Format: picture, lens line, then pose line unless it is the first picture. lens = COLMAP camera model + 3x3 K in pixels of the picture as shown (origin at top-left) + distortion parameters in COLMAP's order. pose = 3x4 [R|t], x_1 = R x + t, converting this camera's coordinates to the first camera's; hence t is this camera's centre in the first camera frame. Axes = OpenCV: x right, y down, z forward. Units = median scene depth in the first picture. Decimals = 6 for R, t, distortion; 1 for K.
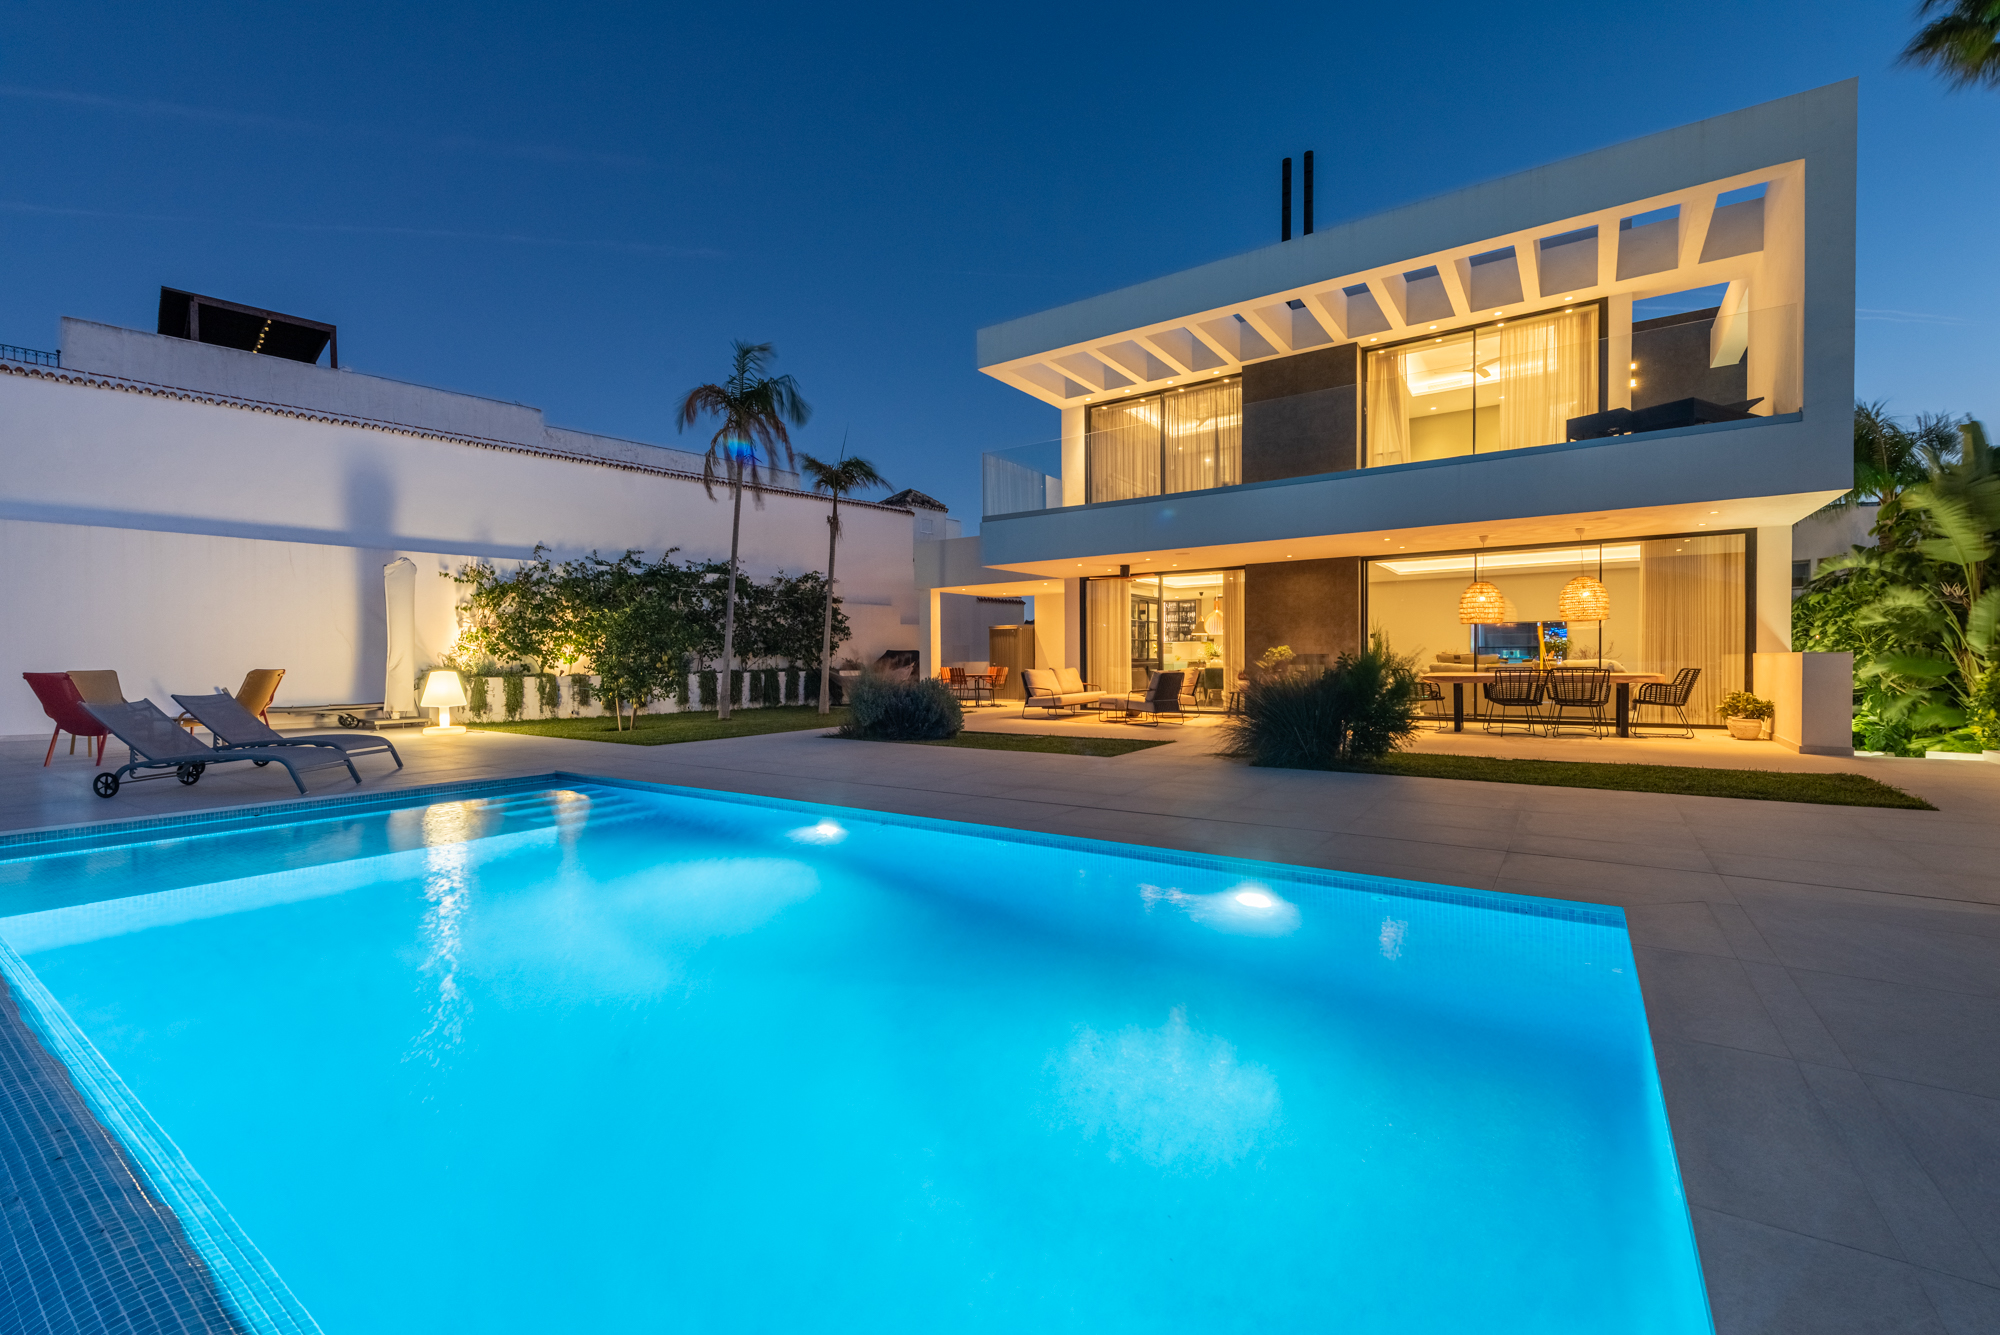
lens RADIAL K [[848.9, 0, 992.5], [0, 848.9, 670.5], [0, 0, 1]] dist [0.002326, -0.001726]
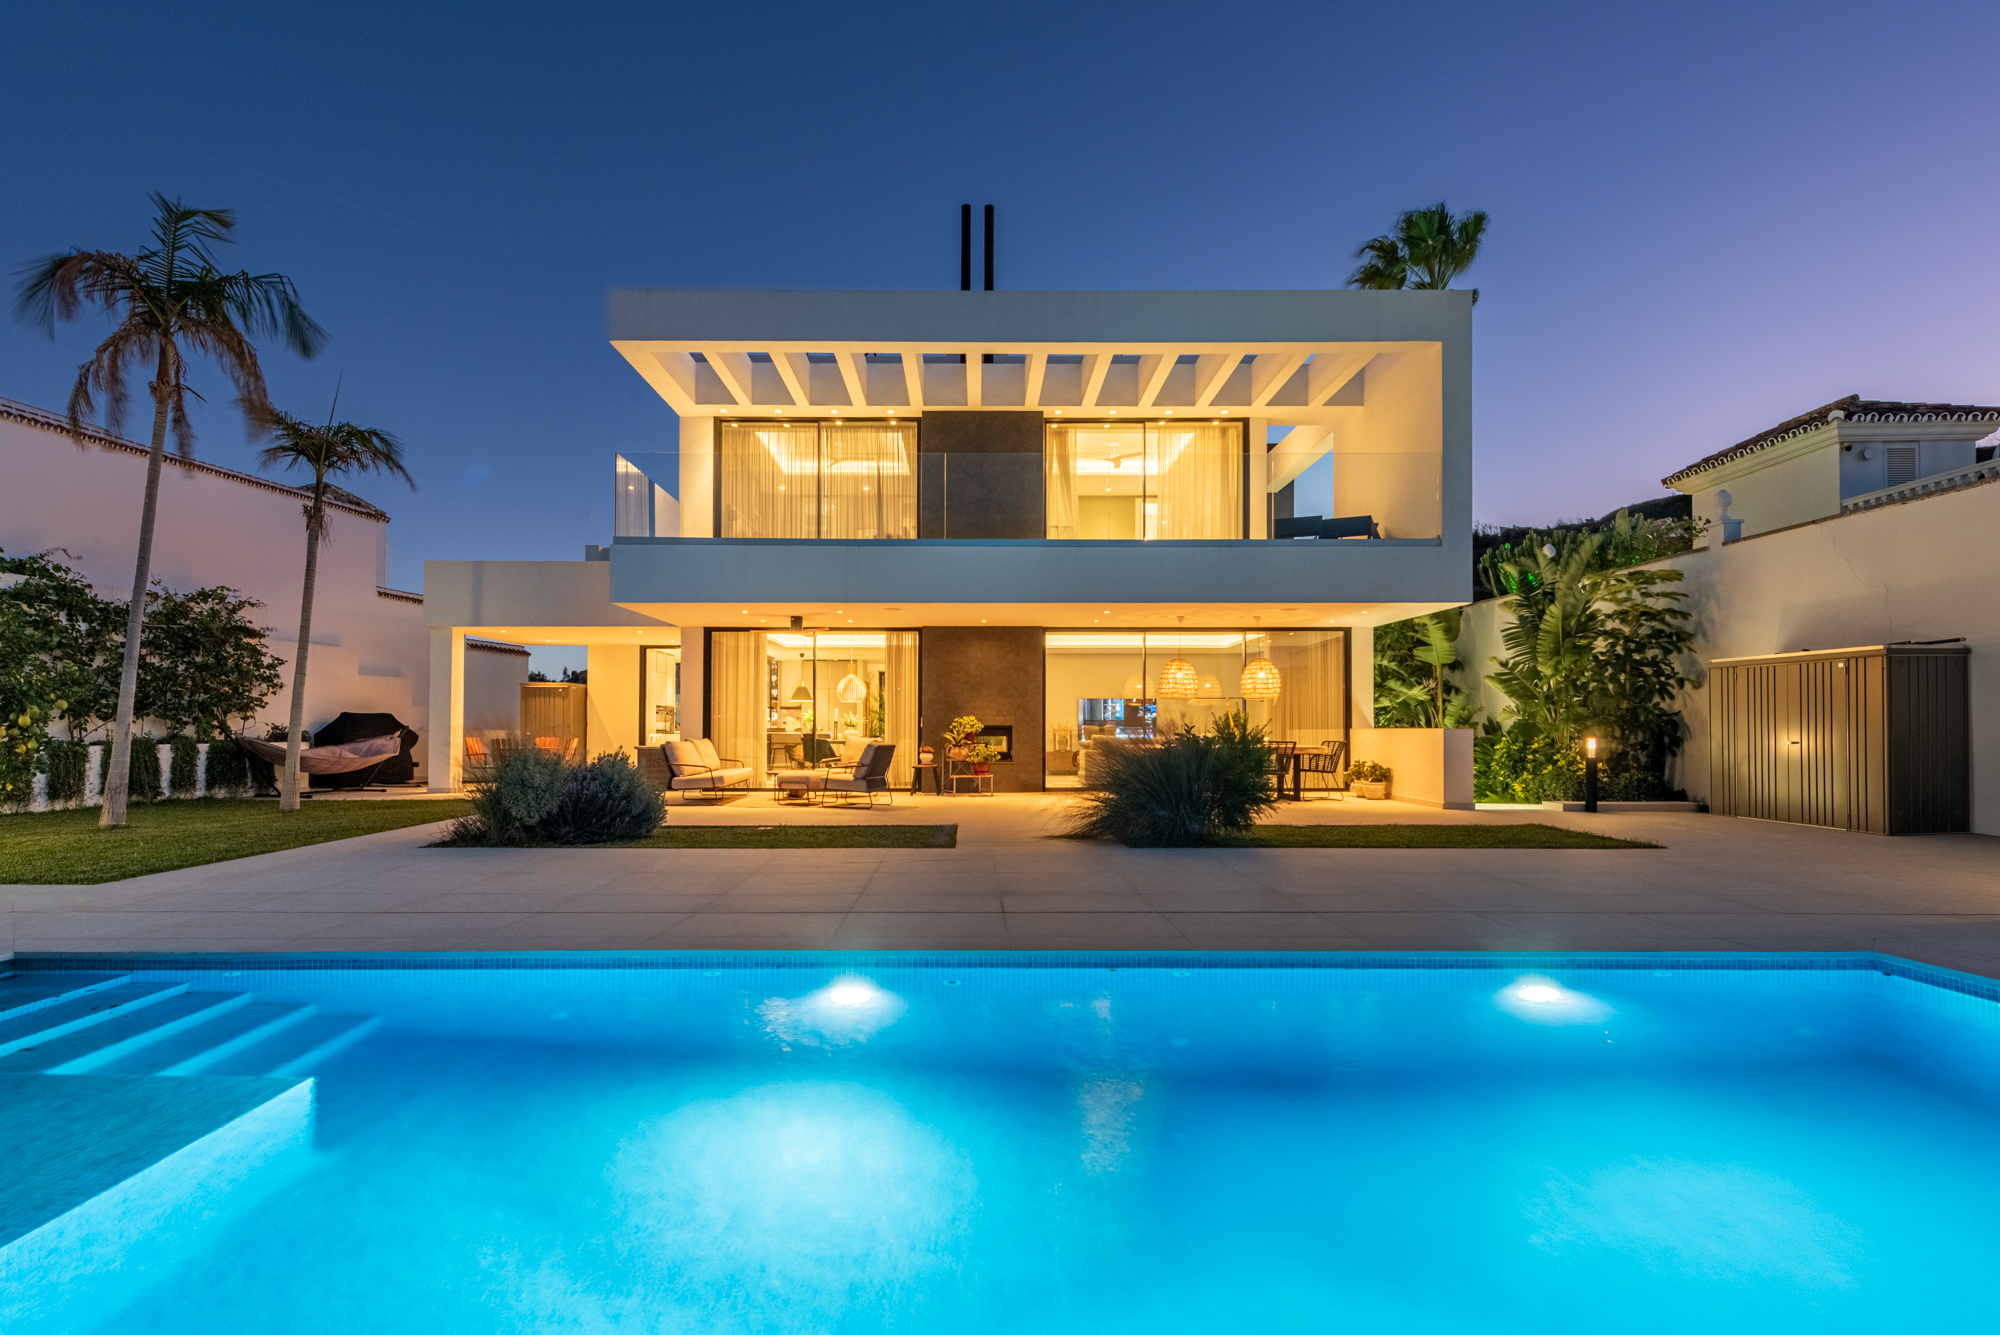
lens RADIAL K [[924.1, 0, 999.1], [0, 924.1, 711.1], [0, 0, 1]] dist [0.004976, -0.002867]
pose [[0.814782, 0.020000, 0.579423, -0.224515], [-0.000689, 0.999438, -0.033528, -0.000427], [-0.579767, 0.026919, 0.814337, 0.156365]]
